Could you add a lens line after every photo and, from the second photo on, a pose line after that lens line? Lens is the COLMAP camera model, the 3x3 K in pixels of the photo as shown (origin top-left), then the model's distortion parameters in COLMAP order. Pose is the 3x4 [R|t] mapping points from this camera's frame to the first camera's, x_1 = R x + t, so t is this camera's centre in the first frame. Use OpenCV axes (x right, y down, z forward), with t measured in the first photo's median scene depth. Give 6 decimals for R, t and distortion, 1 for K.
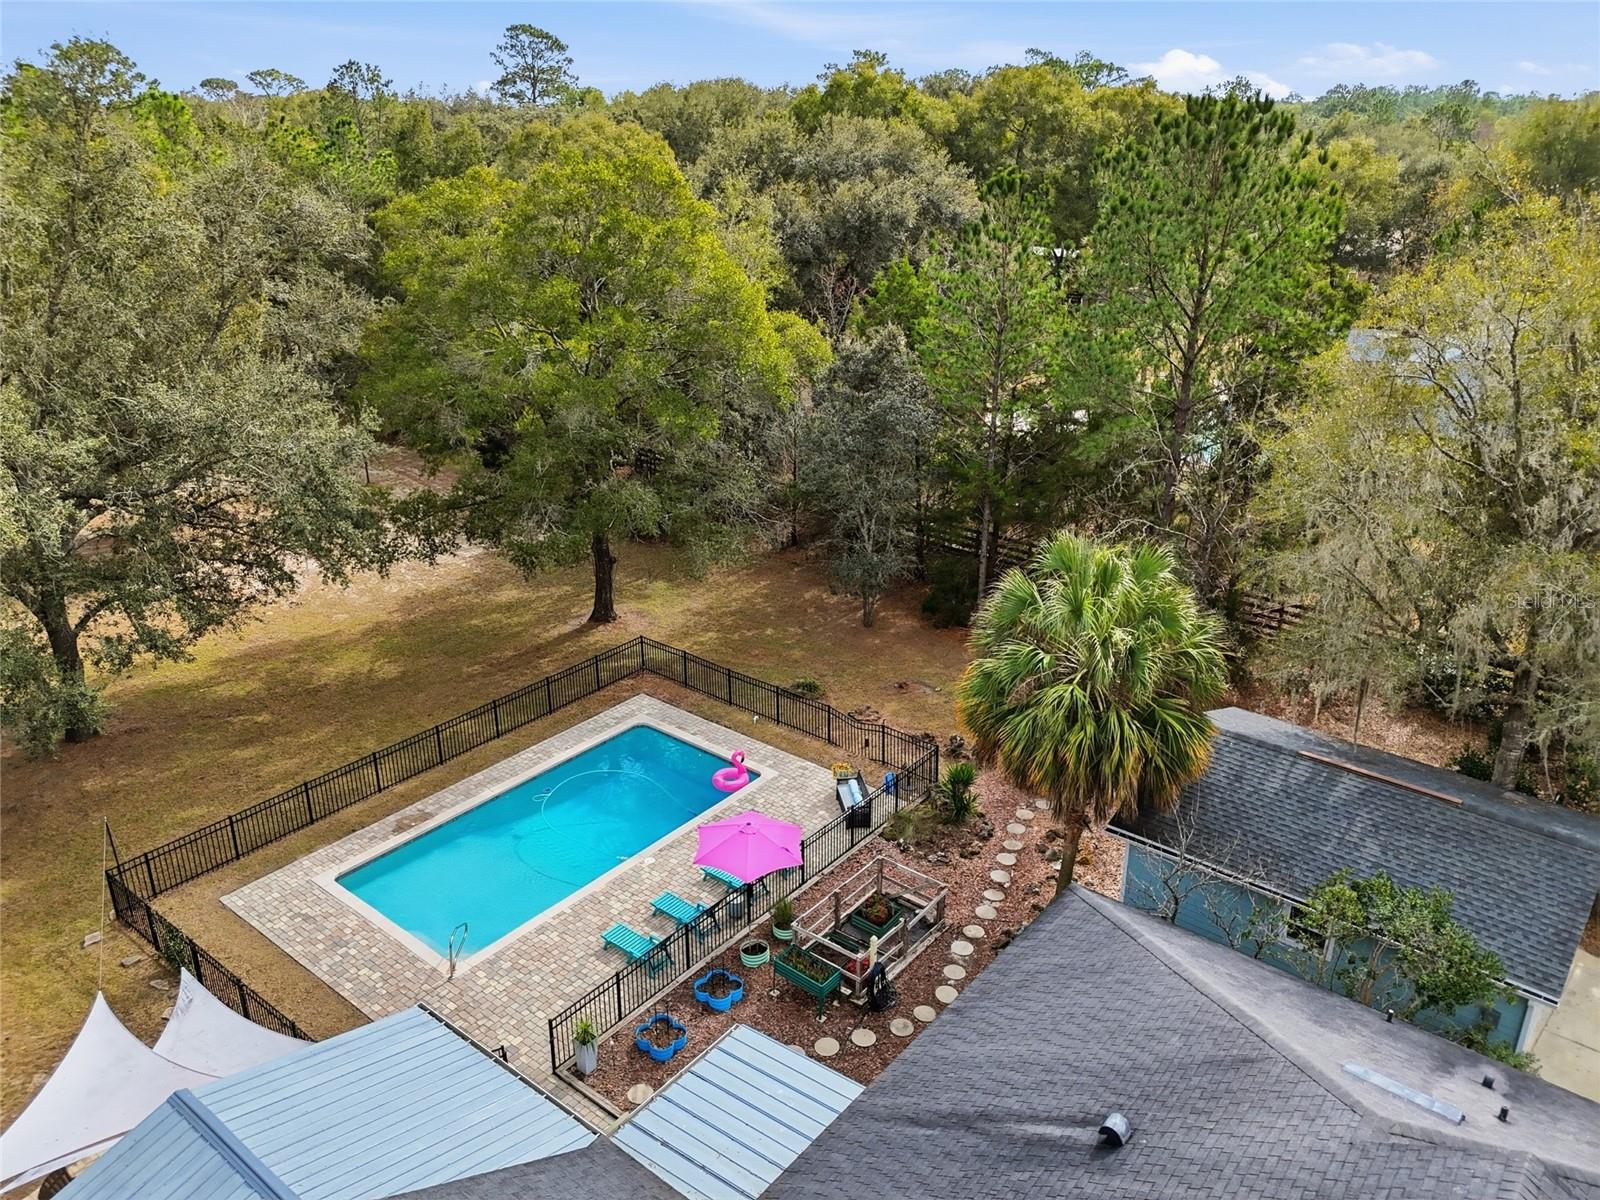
lens RADIAL K [[1168.3, 0, 800.0], [0, 1168.3, 591.1], [0, 0, 1]] dist [0.073828, -0.077416]
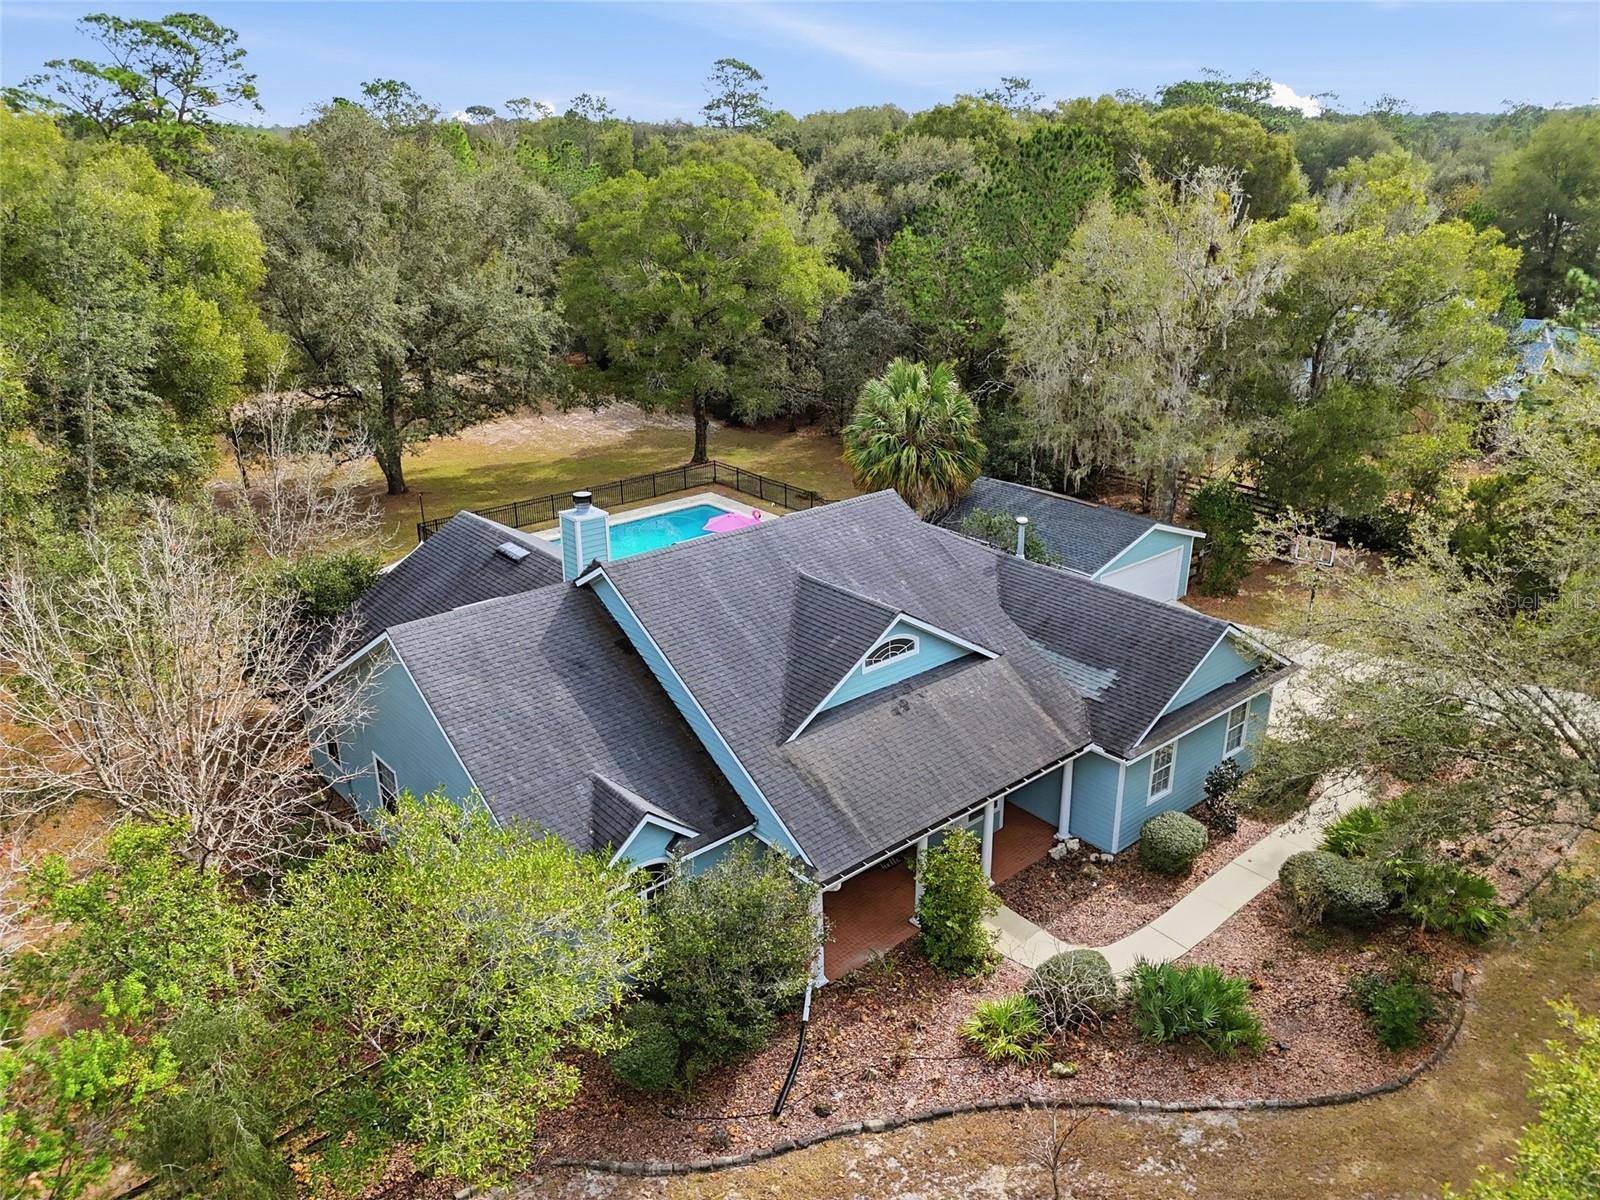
lens RADIAL K [[1168.3, 0, 800.0], [0, 1168.3, 591.1], [0, 0, 1]] dist [0.073828, -0.077416]
pose [[0.984577, 0.058625, -0.164836, 0.260733], [-0.060562, 0.998142, -0.006745, 0.224877], [0.164134, 0.016624, 0.986298, -0.577864]]
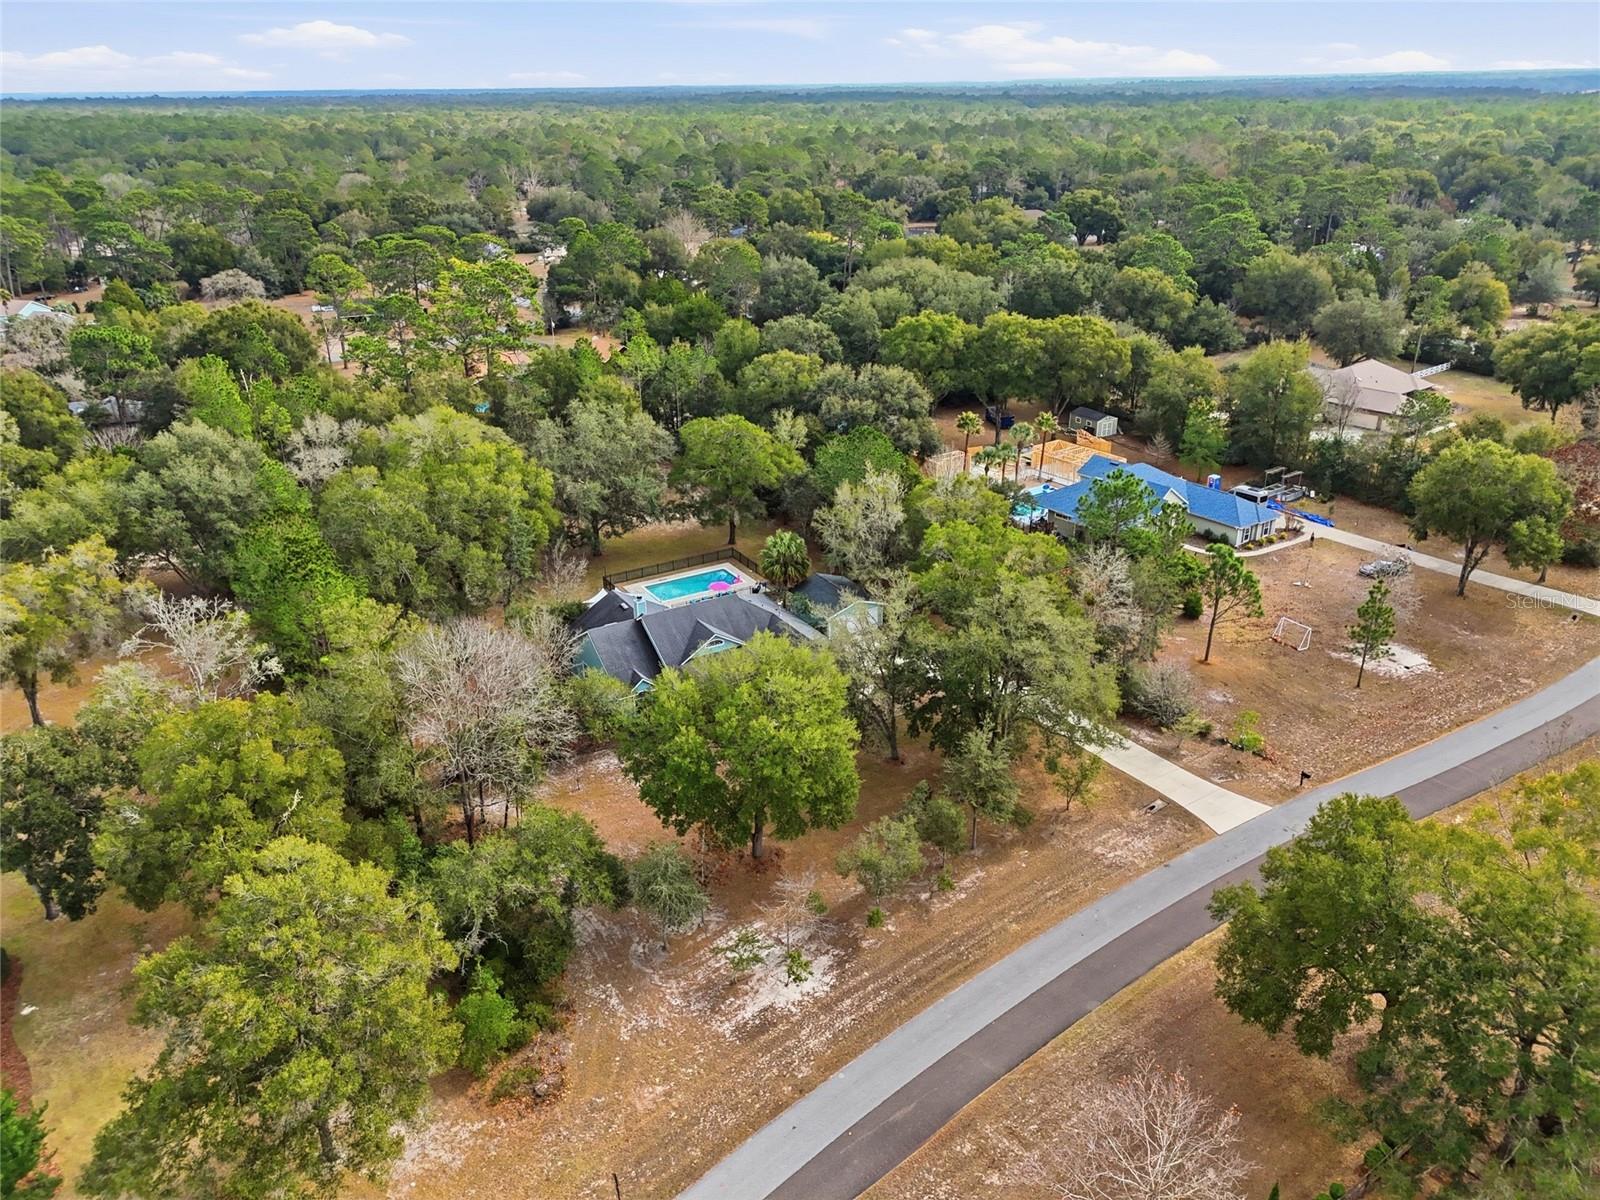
lens RADIAL K [[1168.3, 0, 800.0], [0, 1168.3, 591.1], [0, 0, 1]] dist [0.073828, -0.077416]
pose [[0.939243, 0.120574, -0.321378, 1.245385], [-0.112635, 0.992694, 0.043257, -0.006862], [0.324246, -0.004430, 0.945962, -2.365366]]
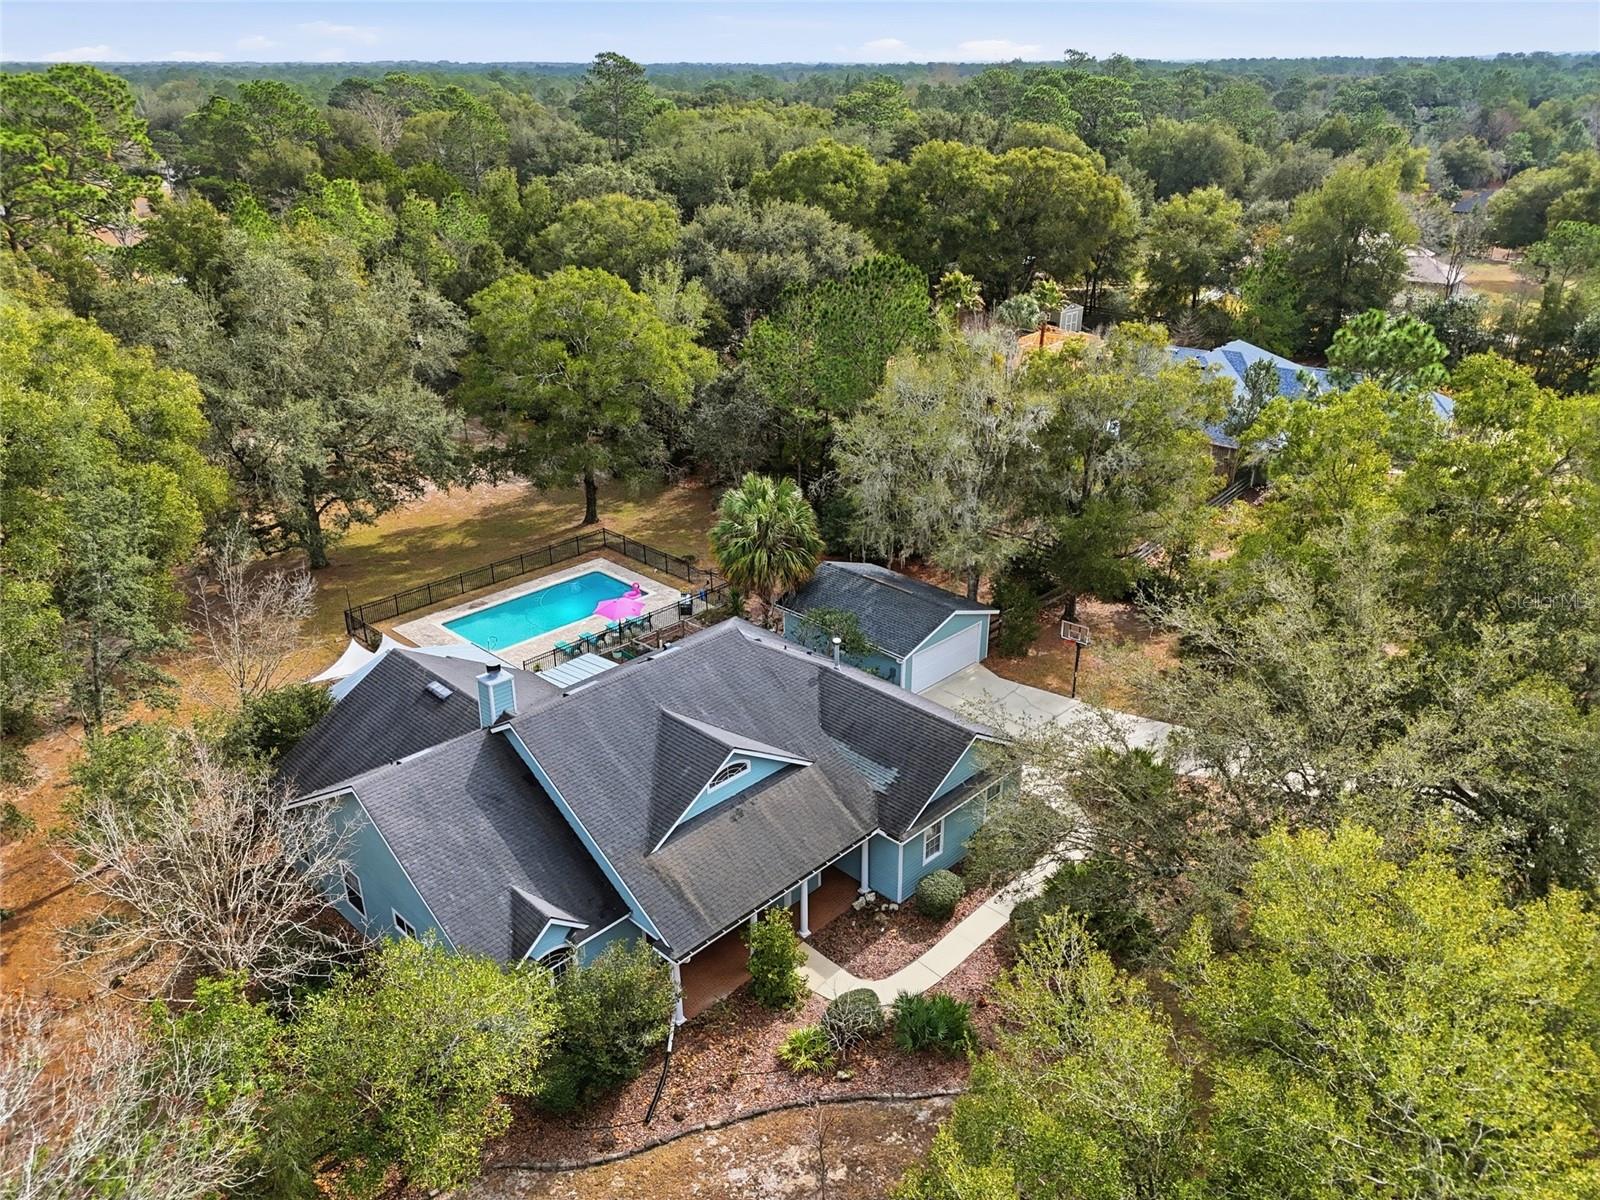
lens RADIAL K [[1168.3, 0, 800.0], [0, 1168.3, 591.1], [0, 0, 1]] dist [0.073828, -0.077416]
pose [[0.995852, 0.032282, -0.085071, 0.339240], [-0.029066, 0.998825, 0.038783, 0.057852], [0.086223, -0.036149, 0.995620, -0.832578]]
